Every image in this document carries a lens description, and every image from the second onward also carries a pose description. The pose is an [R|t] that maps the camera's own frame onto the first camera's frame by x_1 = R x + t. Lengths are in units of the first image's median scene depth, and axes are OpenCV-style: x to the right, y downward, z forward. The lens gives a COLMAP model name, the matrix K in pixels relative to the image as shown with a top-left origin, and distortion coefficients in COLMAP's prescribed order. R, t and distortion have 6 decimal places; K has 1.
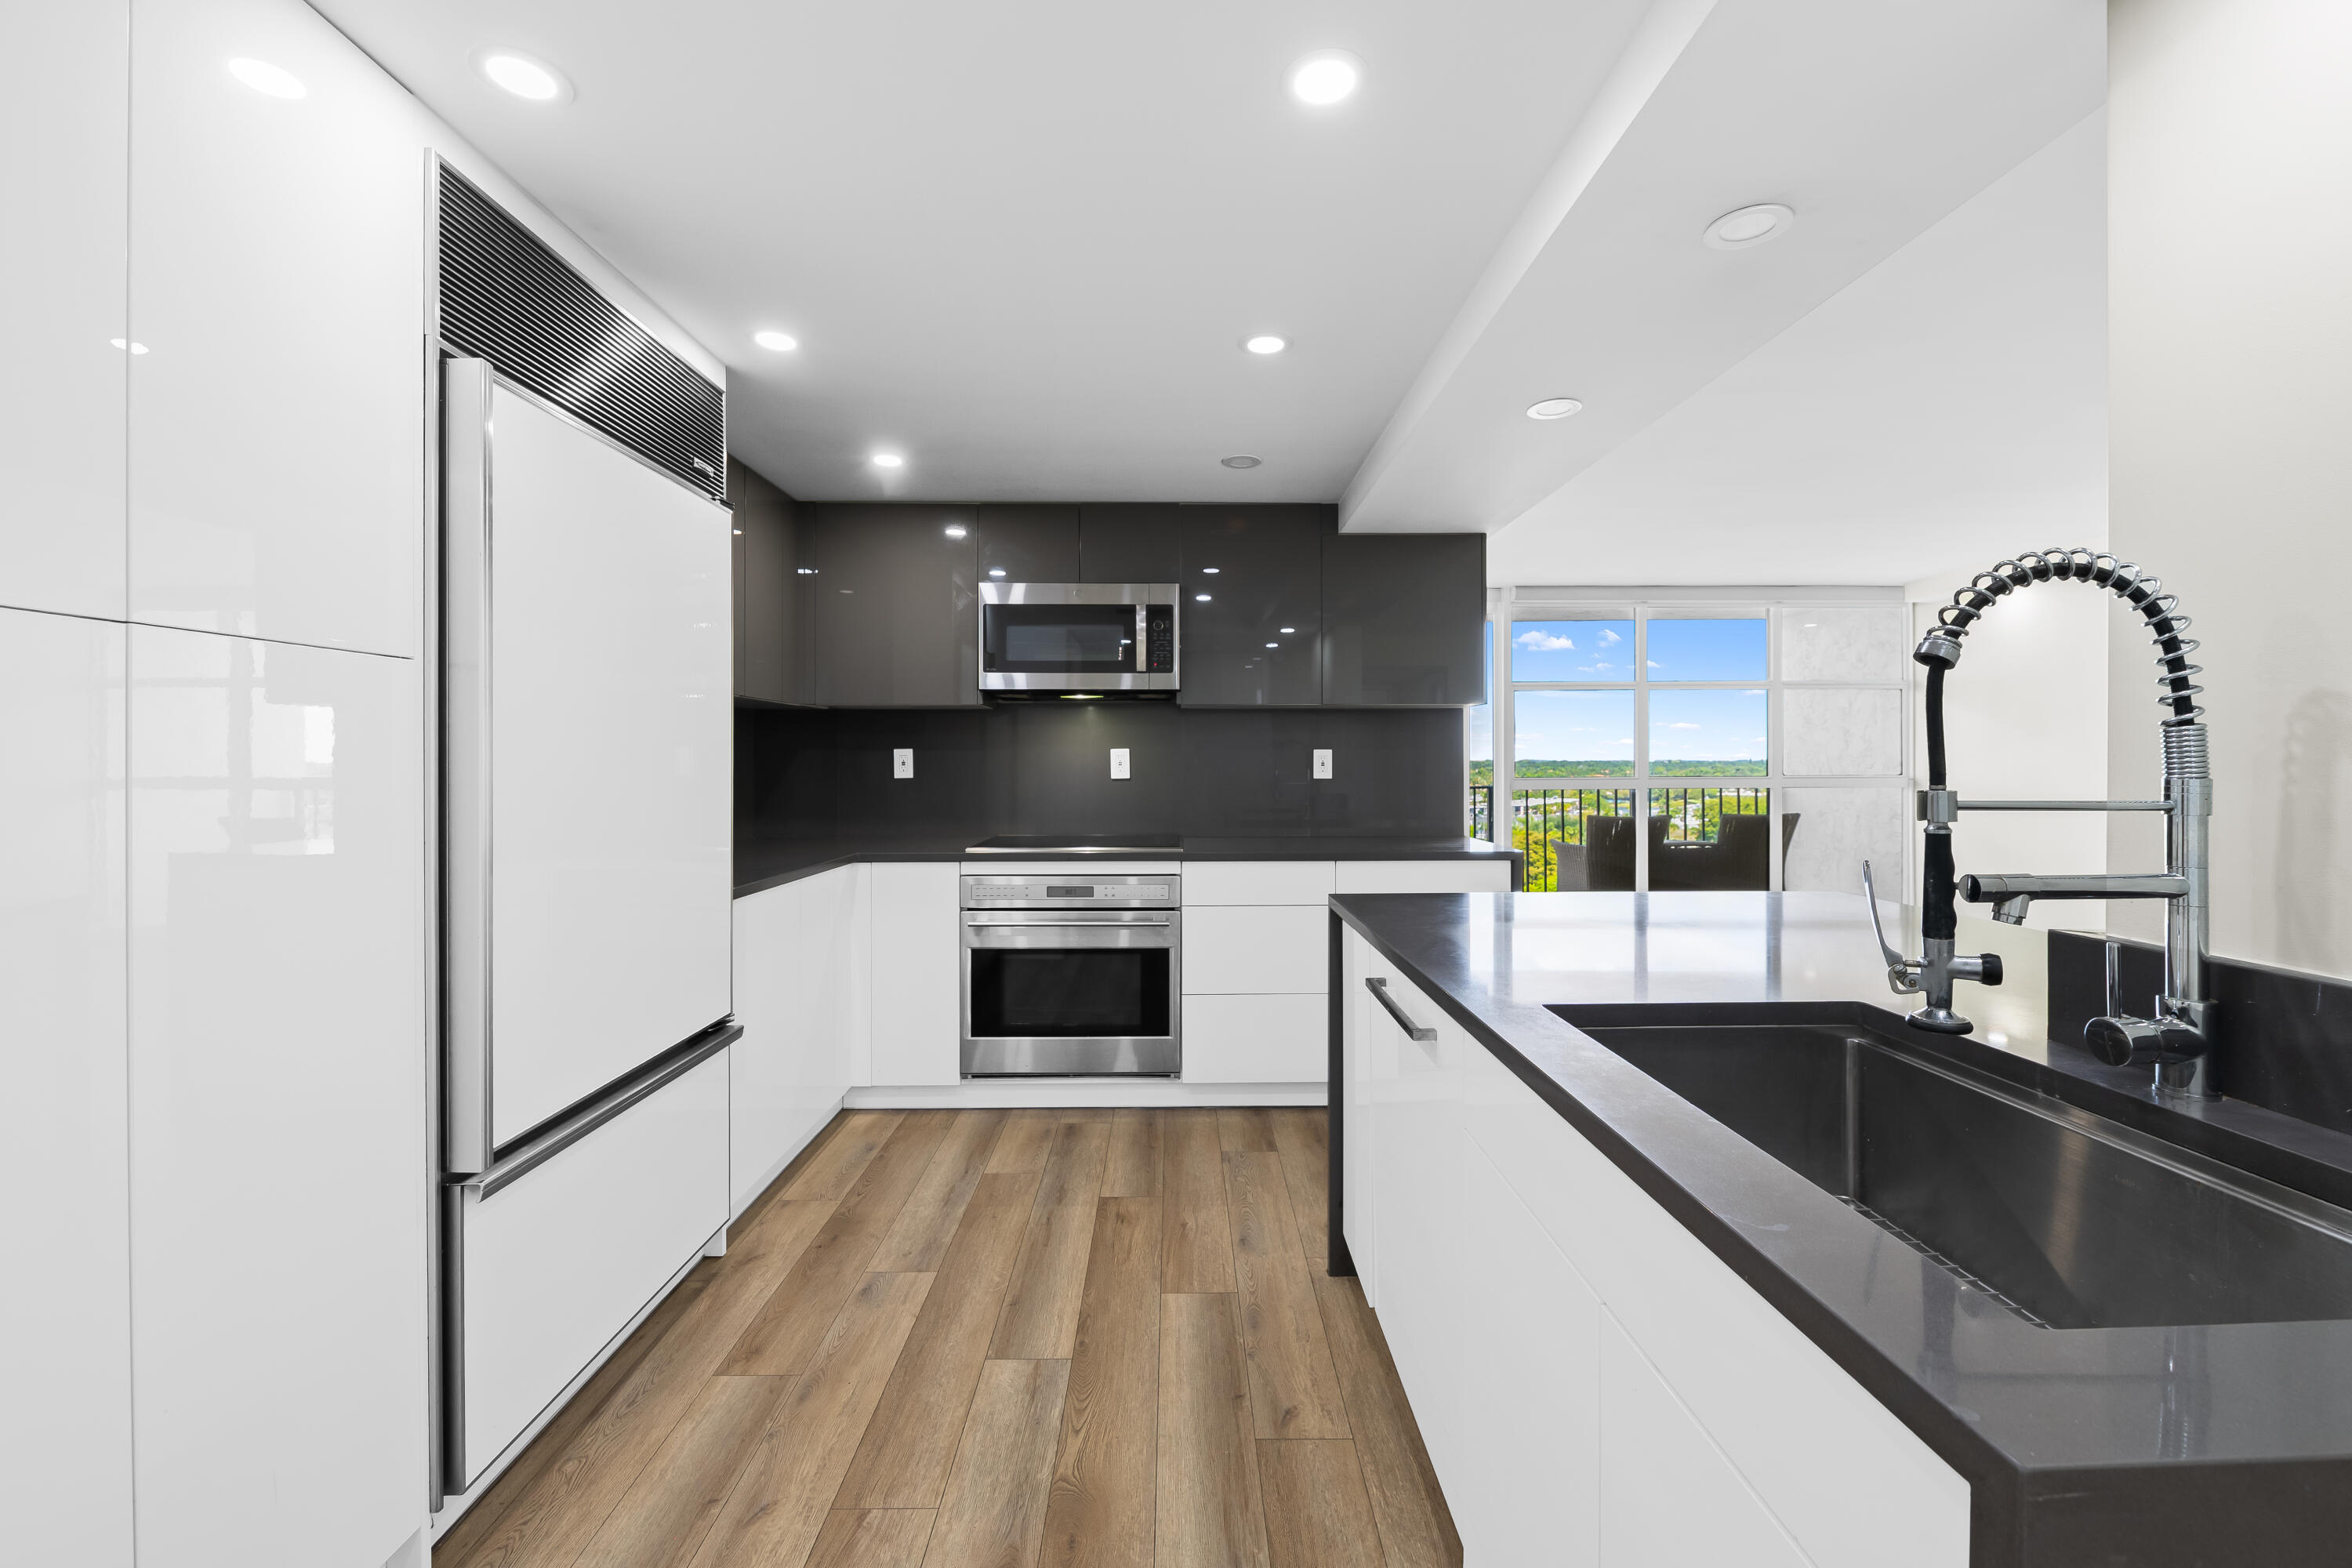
lens RADIAL K [[940.9, 0, 1189.8], [0, 940.9, 768.5], [0, 0, 1]] dist [0.004075, -0.003231]
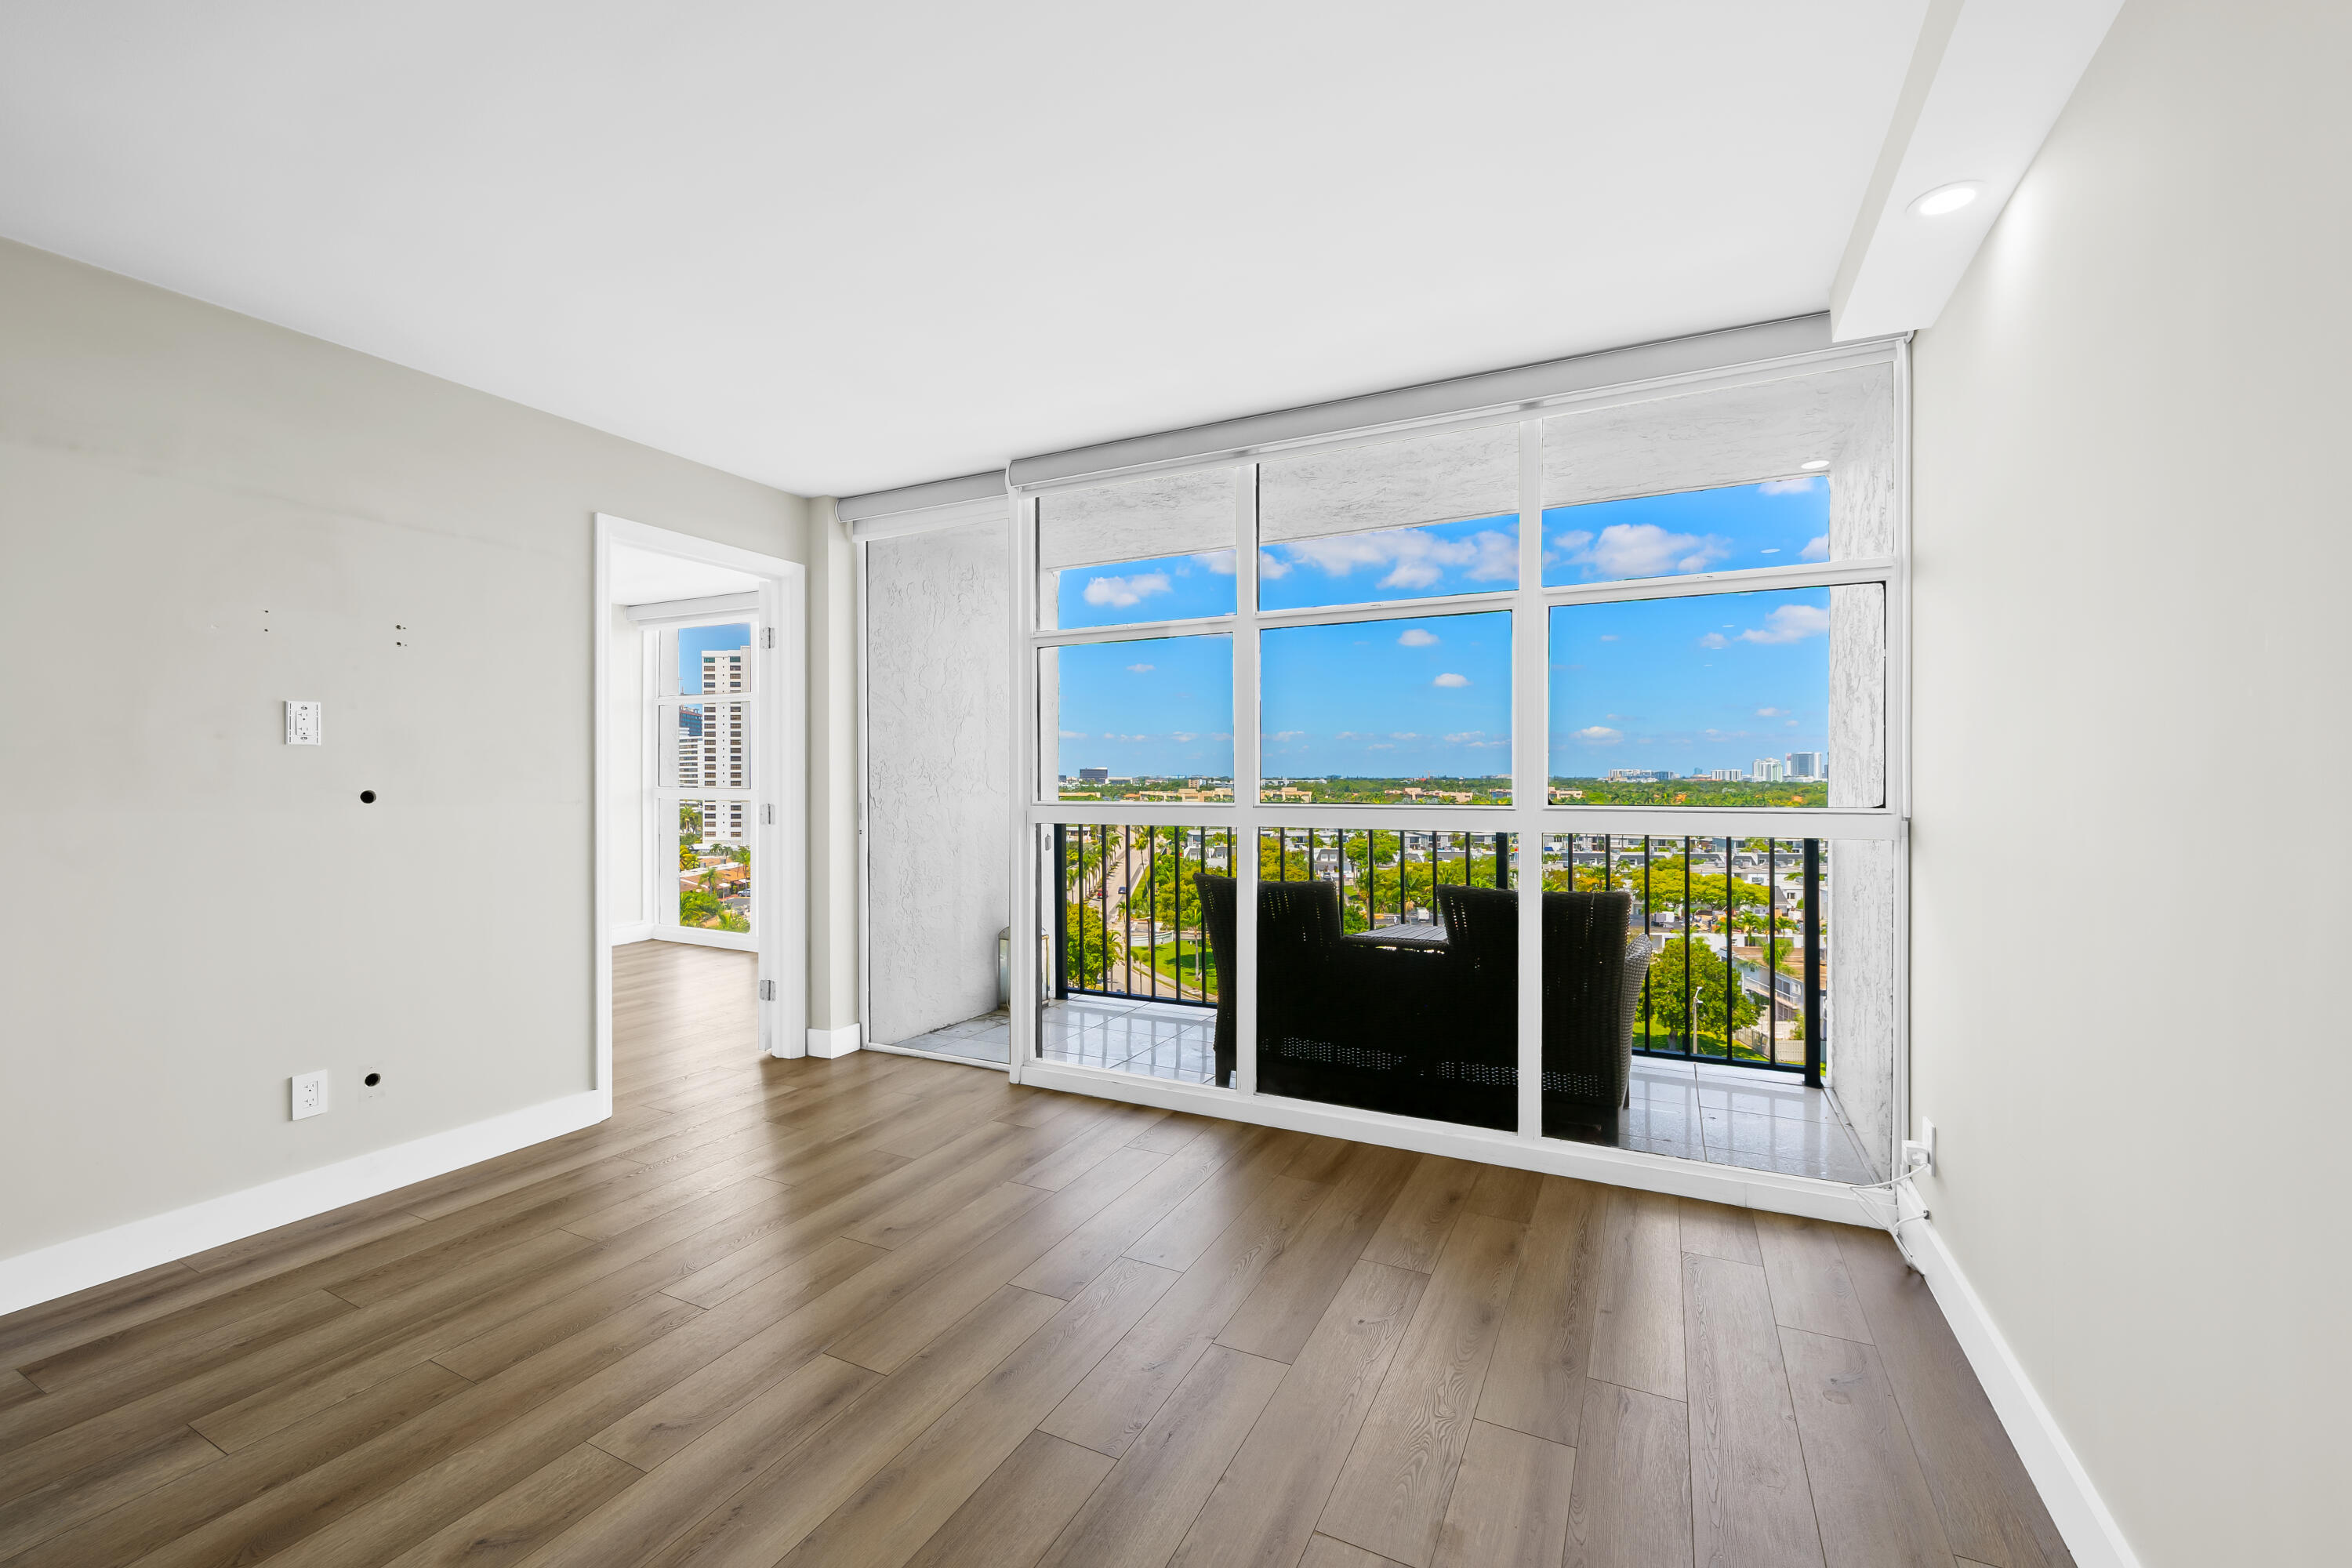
lens RADIAL K [[940.9, 0, 1180.0], [0, 940.9, 832.0], [0, 0, 1]] dist [0.004075, -0.003231]
pose [[0.882030, 0.028507, -0.470331, 1.691853], [-0.005312, 0.998706, 0.050570, -0.002898], [0.471164, -0.042106, 0.881040, 1.321017]]
